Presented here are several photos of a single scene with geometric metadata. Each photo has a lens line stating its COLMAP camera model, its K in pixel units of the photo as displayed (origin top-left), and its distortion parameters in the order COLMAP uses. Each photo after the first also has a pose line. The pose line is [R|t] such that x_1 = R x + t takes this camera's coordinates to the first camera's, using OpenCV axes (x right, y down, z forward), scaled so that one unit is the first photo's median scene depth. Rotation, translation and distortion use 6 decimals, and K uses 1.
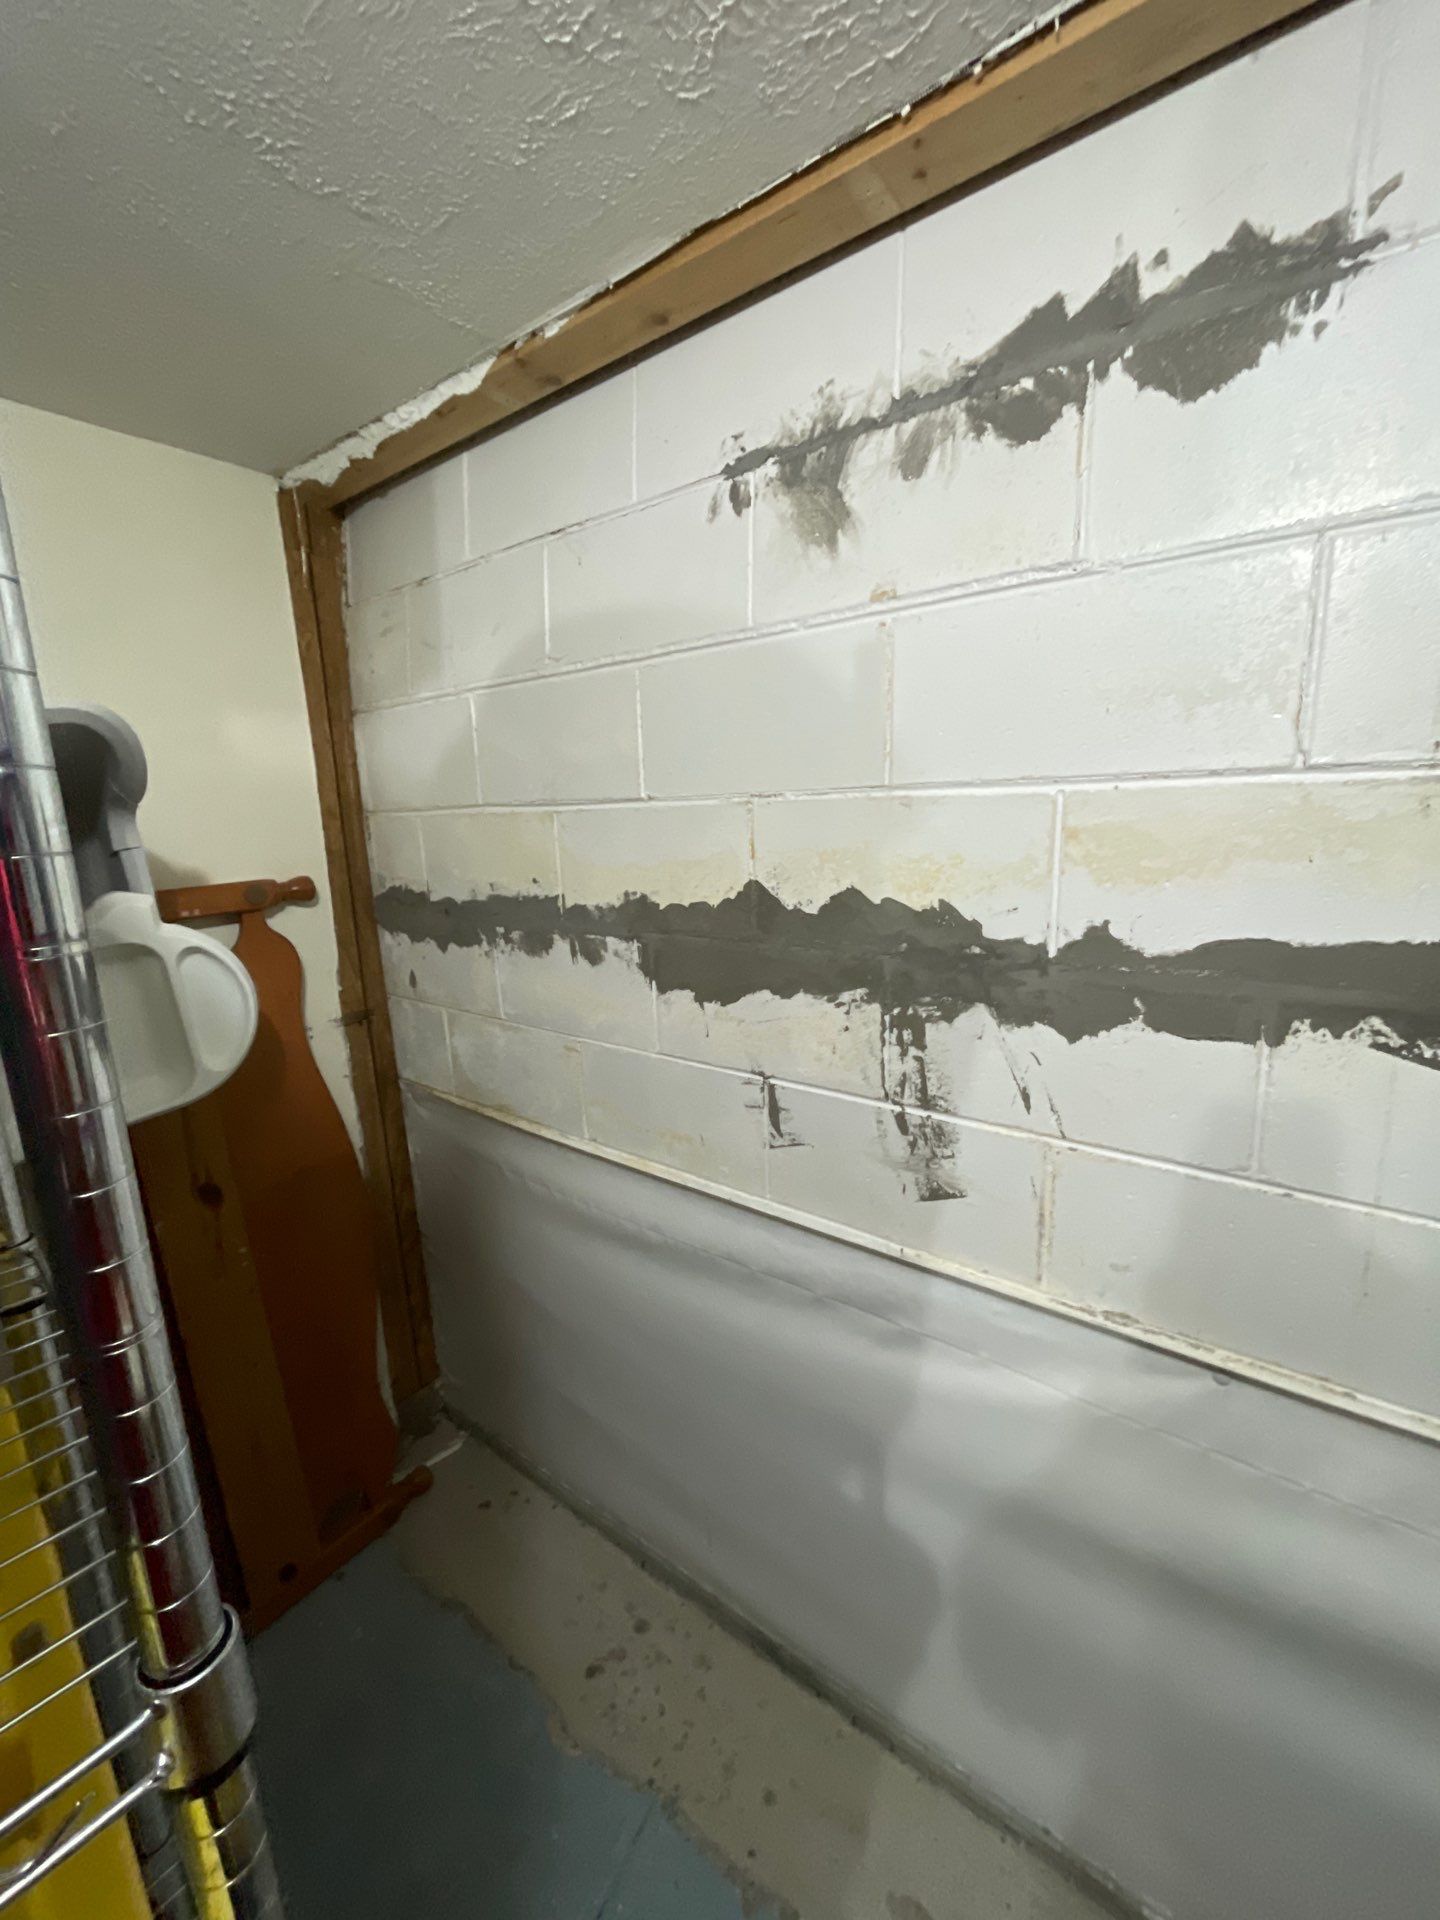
lens RADIAL K [[782.7, 0, 716.5], [0, 782.7, 961.9], [0, 0, 1]] dist [-0.005156, 0.000529]
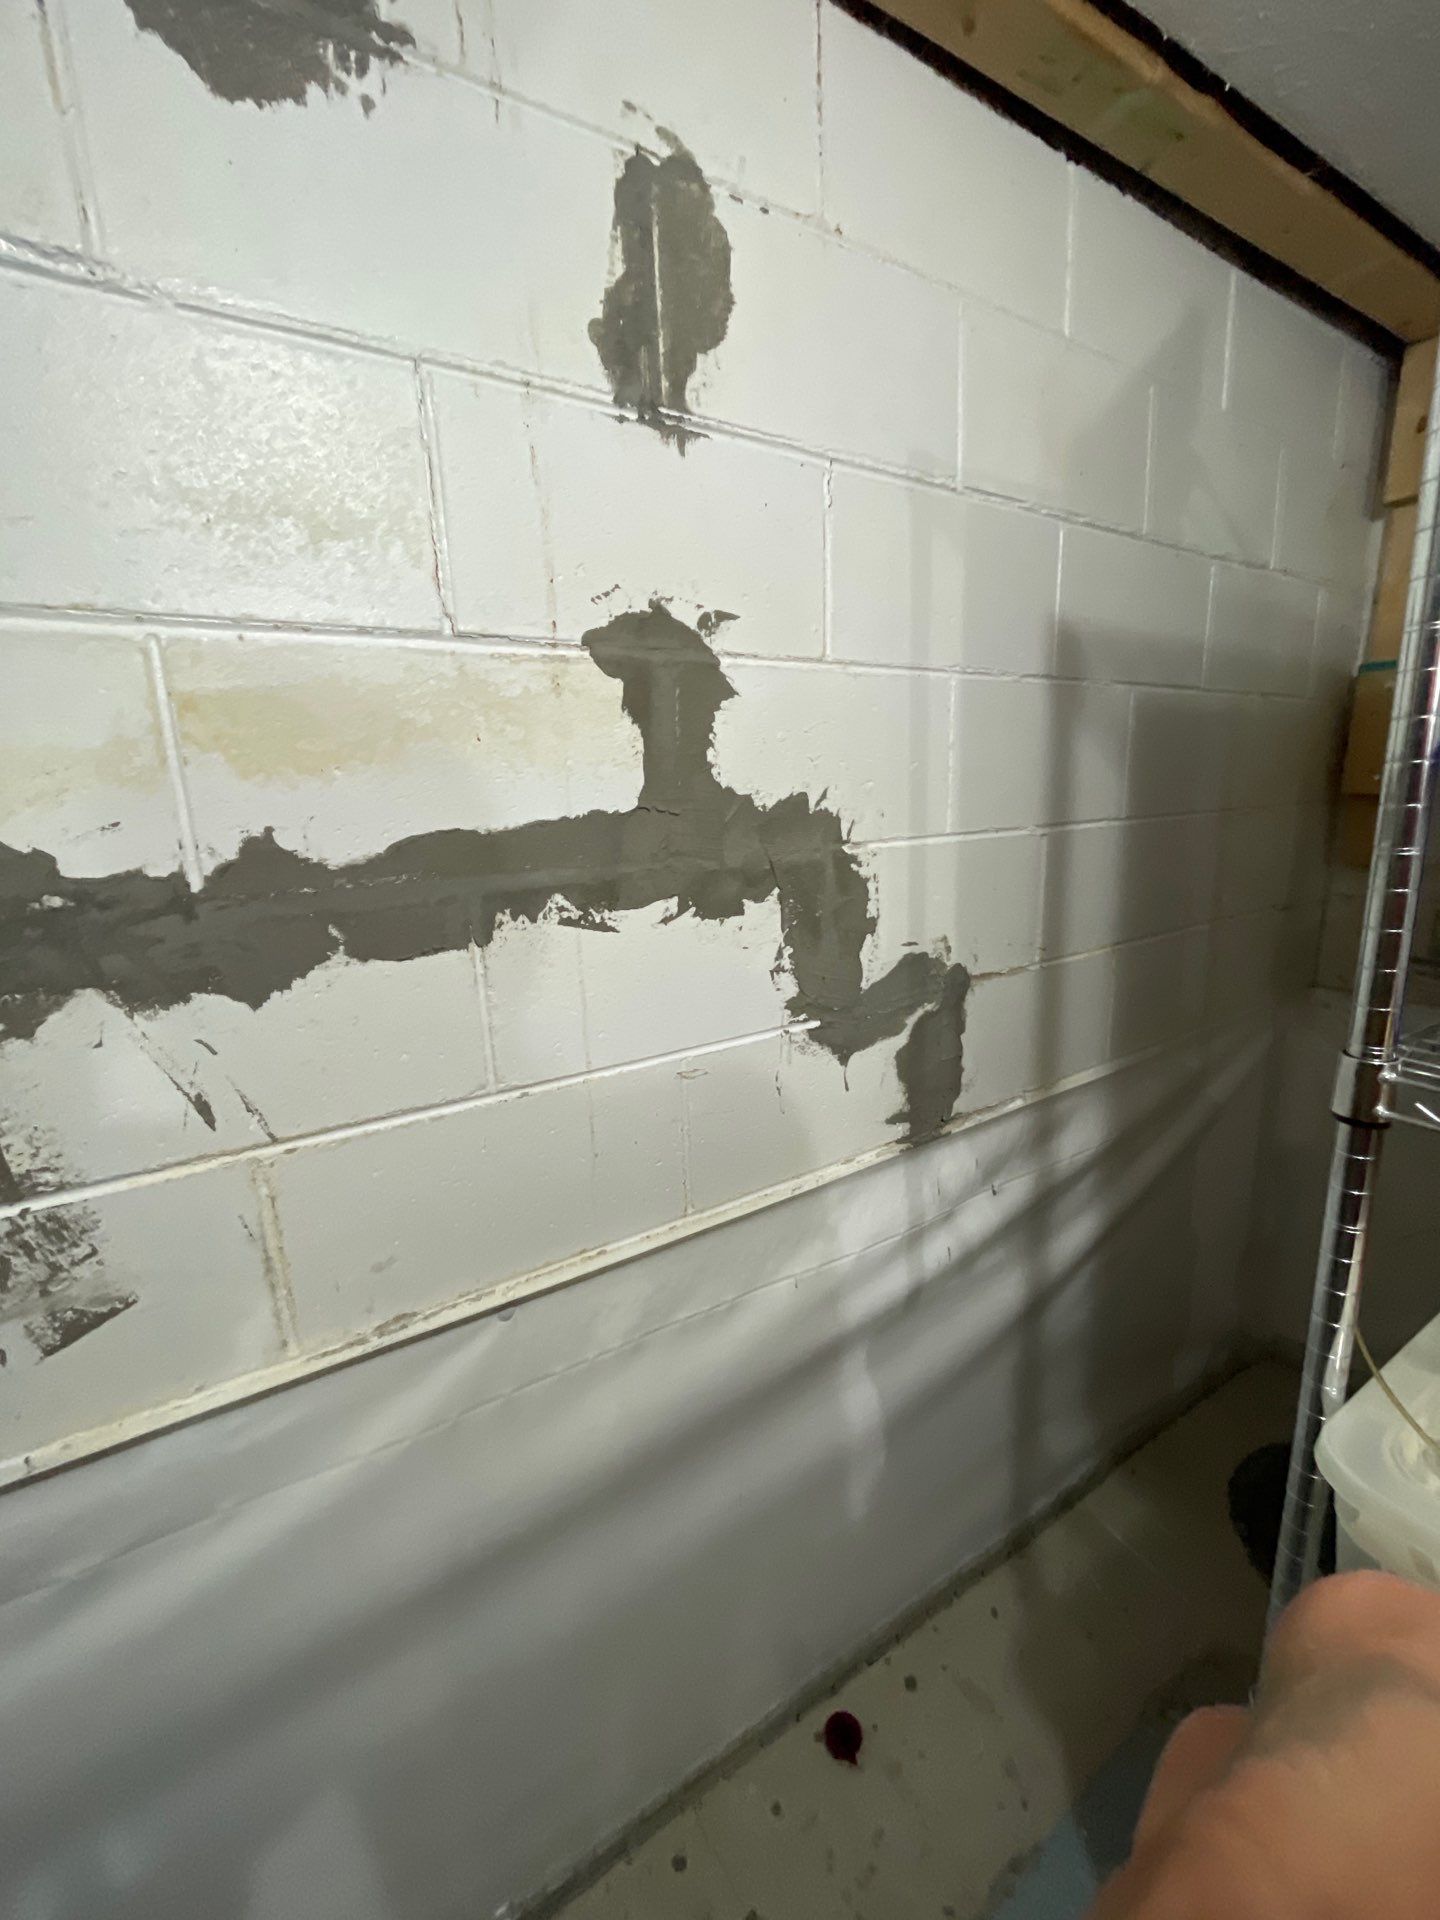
lens RADIAL K [[782.7, 0, 716.3], [0, 782.7, 968.7], [0, 0, 1]] dist [-0.005156, 0.000529]
pose [[0.358462, -0.187934, 0.914432, -0.039876], [0.202836, 0.971806, 0.120212, 0.067983], [-0.911242, 0.142388, 0.386475, 0.336004]]
